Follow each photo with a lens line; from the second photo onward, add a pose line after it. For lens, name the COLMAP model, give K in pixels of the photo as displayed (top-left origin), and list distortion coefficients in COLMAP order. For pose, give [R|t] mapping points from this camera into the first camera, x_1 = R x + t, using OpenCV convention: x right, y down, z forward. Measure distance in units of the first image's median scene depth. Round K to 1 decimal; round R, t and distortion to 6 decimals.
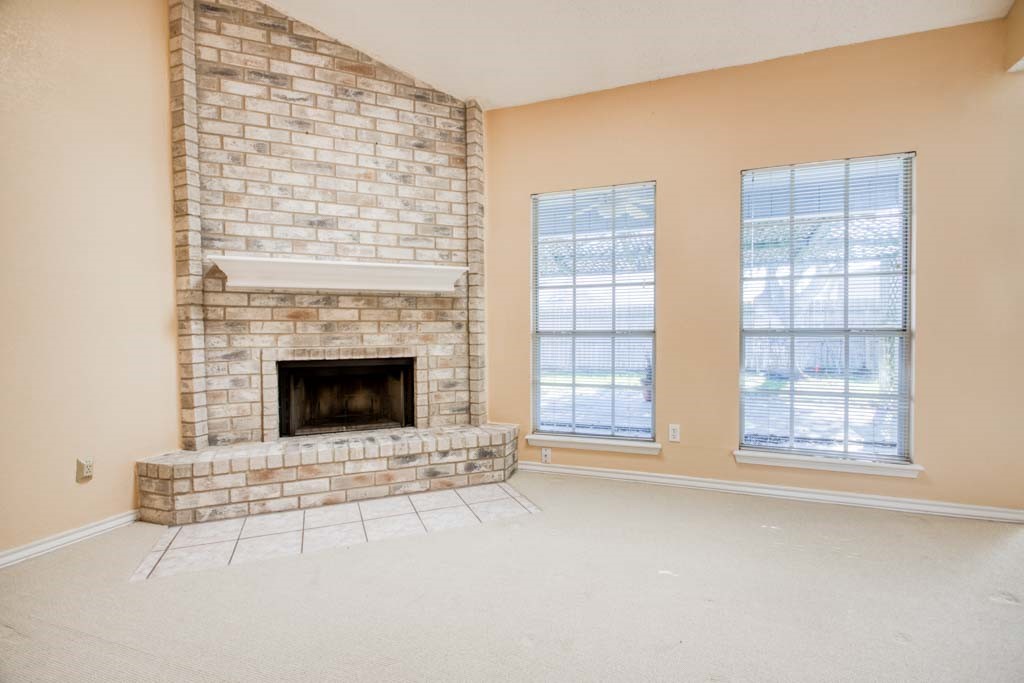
lens RADIAL K [[510.1, 0, 509.4], [0, 510.1, 340.1], [0, 0, 1]] dist [0.014970, -0.000072]
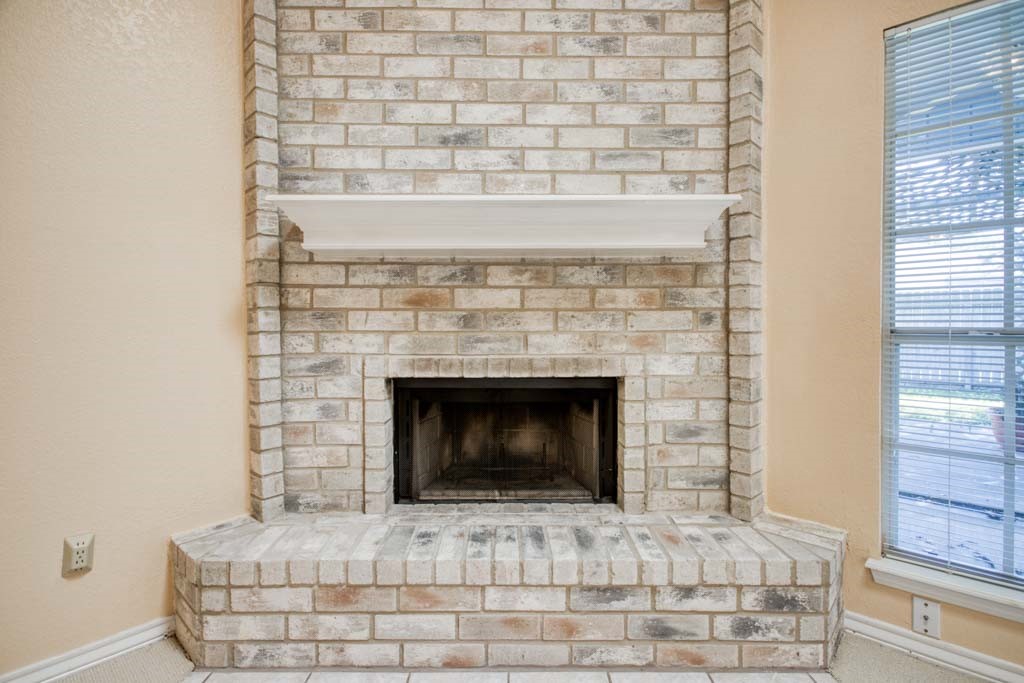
lens RADIAL K [[510.1, 0, 509.4], [0, 510.1, 340.1], [0, 0, 1]] dist [0.014970, -0.000072]
pose [[0.935083, 0.015029, -0.354111, -0.113431], [-0.010894, 0.999847, 0.013668, -0.012017], [0.354262, -0.008923, 0.935104, 0.494093]]
